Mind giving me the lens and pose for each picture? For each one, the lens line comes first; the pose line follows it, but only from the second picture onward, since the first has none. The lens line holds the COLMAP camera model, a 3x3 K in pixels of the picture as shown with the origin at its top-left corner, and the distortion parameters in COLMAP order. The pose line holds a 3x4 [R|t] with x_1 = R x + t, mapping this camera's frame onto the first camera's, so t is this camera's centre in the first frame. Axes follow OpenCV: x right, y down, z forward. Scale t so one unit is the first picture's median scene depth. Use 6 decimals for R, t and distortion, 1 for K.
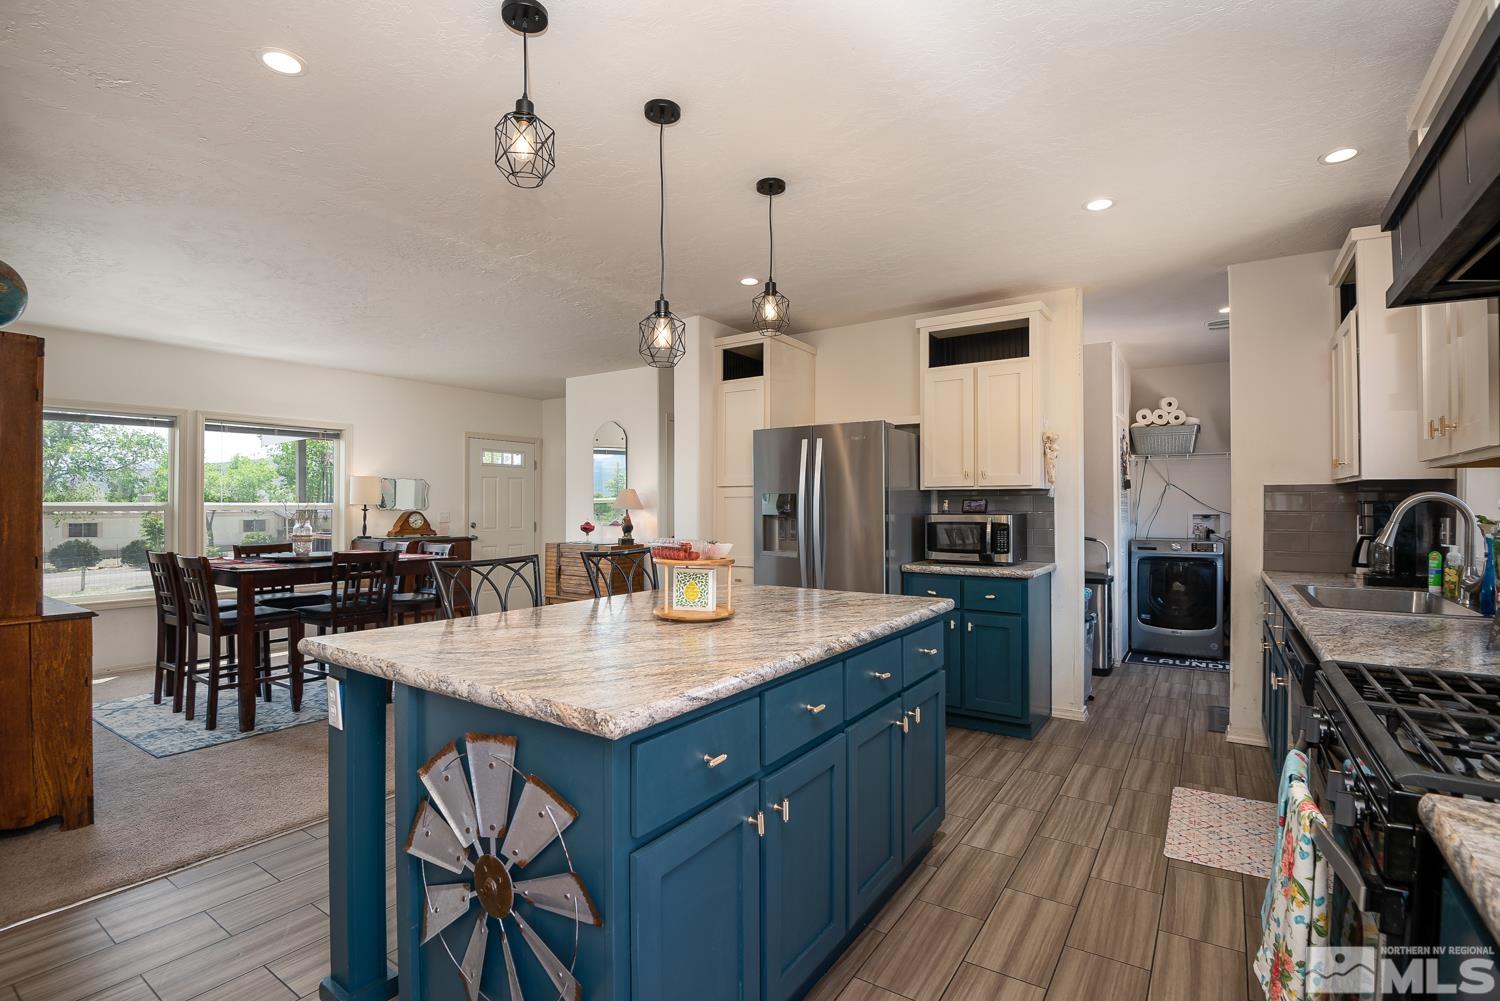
lens RADIAL K [[710.4, 0, 754.1], [0, 710.4, 498.0], [0, 0, 1]] dist [-0.034731, -0.004204]
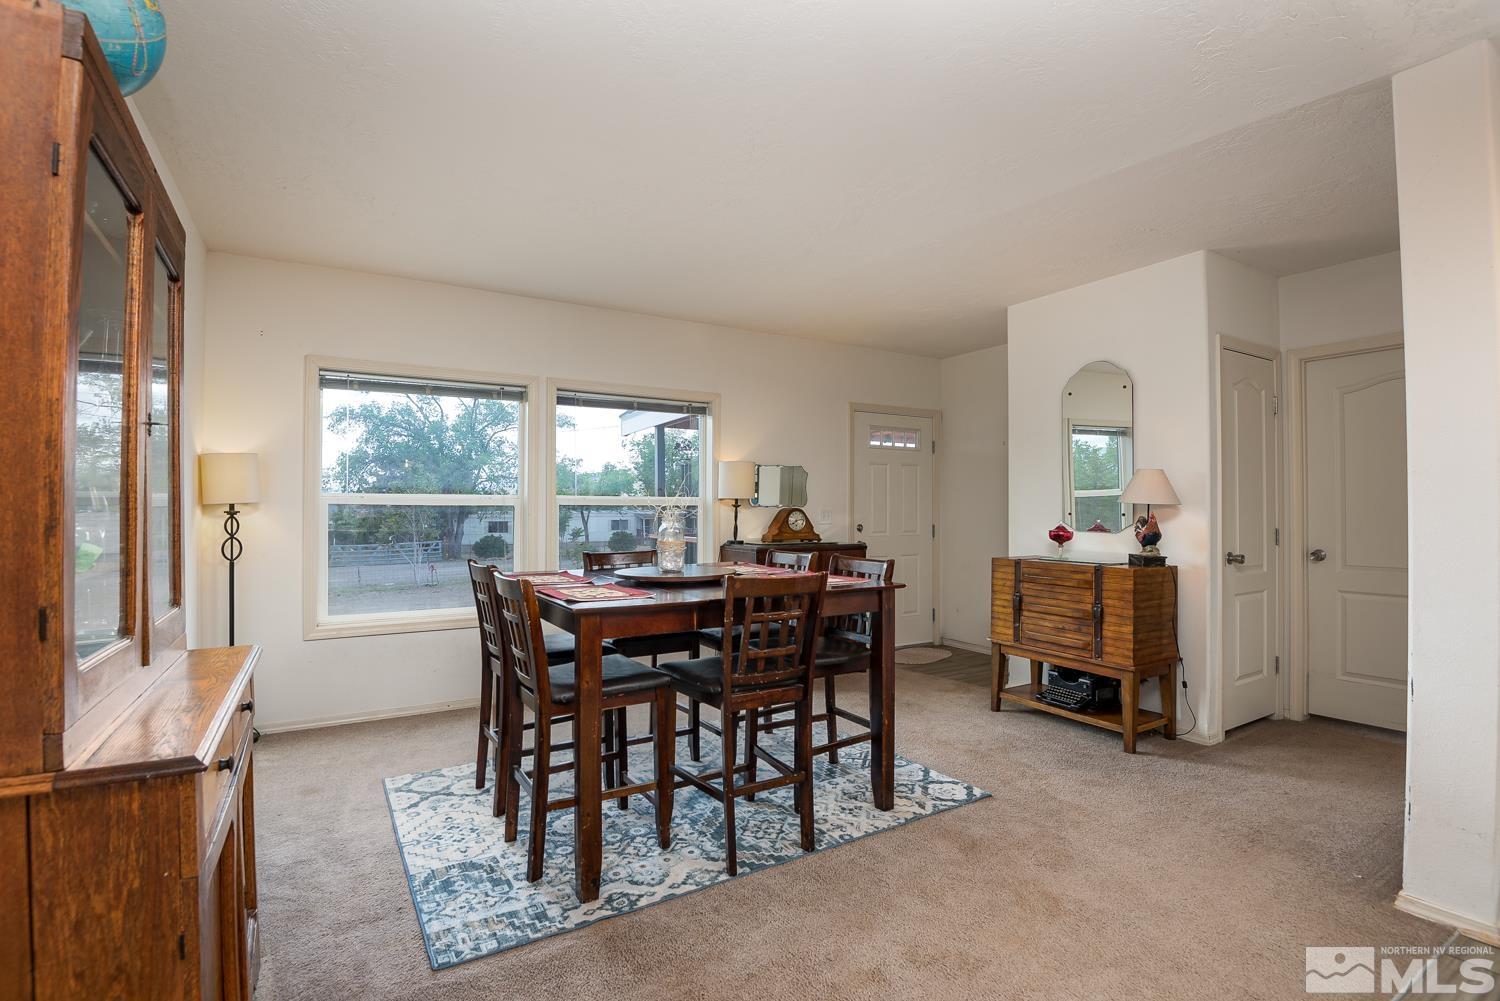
lens RADIAL K [[710.4, 0, 744.4], [0, 710.4, 502.3], [0, 0, 1]] dist [-0.034731, -0.004204]
pose [[0.900905, -0.000442, -0.434015, -0.337888], [0.001088, 0.999999, 0.001240, 0.018819], [0.434014, -0.001589, 0.900905, 0.495138]]
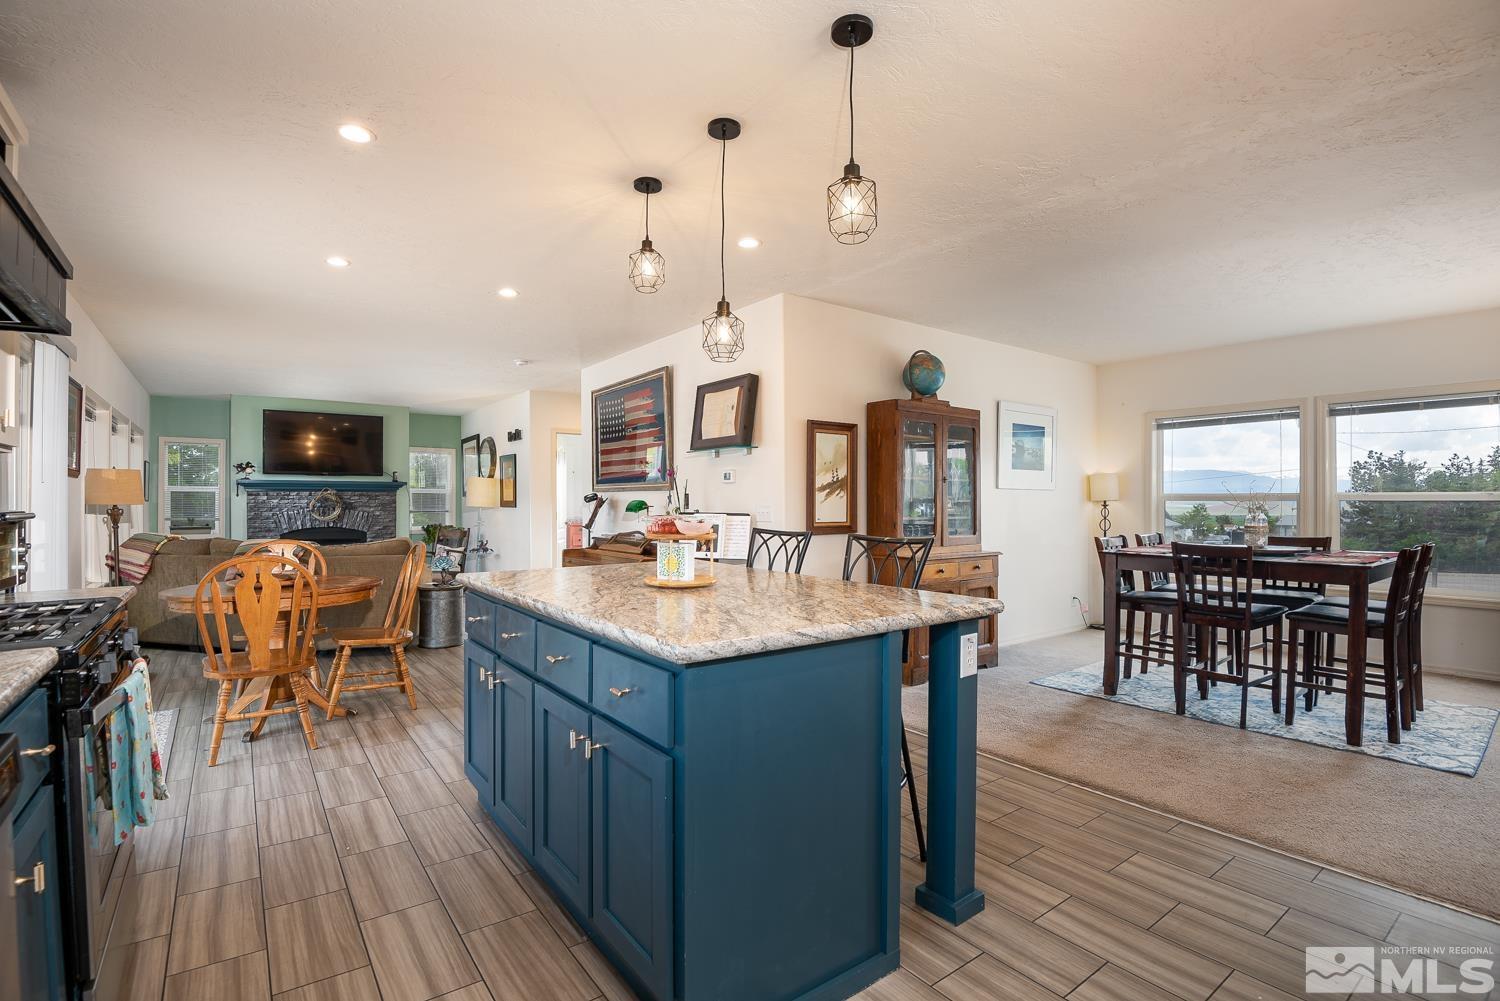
lens RADIAL K [[710.4, 0, 751.6], [0, 710.4, 499.8], [0, 0, 1]] dist [-0.034731, -0.004204]
pose [[-0.342545, 0.000825, -0.939501, 0.477181], [0.006577, 0.999977, -0.001520, 0.016916], [0.939479, -0.006700, -0.342542, 0.757861]]
